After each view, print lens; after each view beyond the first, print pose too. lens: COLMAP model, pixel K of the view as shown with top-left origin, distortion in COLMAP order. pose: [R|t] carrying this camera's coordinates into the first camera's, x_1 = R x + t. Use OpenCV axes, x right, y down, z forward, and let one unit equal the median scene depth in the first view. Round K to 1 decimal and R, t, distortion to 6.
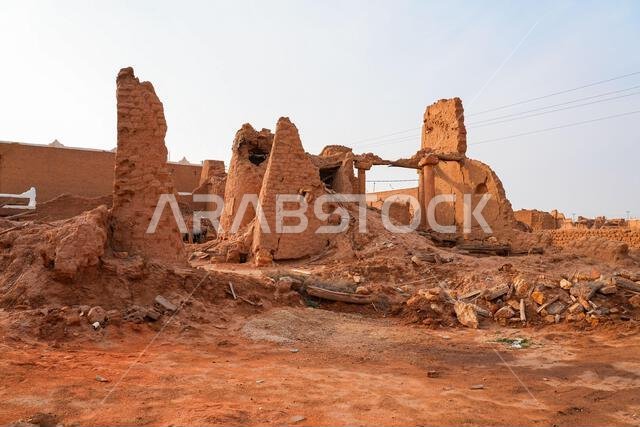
lens RADIAL K [[528.3, 0, 320.0], [0, 528.3, 213.5], [0, 0, 1]] dist [0.008904, 0.004604]
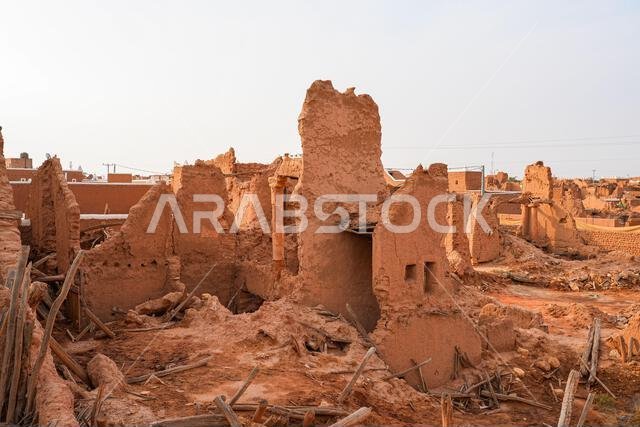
lens RADIAL K [[610.1, 0, 319.6], [0, 610.1, 224.9], [0, 0, 1]] dist [0.005027, 0.000601]
pose [[0.999612, -0.003998, 0.027554, -1.092073], [0.001265, 0.995136, 0.098498, -0.428633], [-0.027814, -0.098425, 0.994756, -2.019998]]
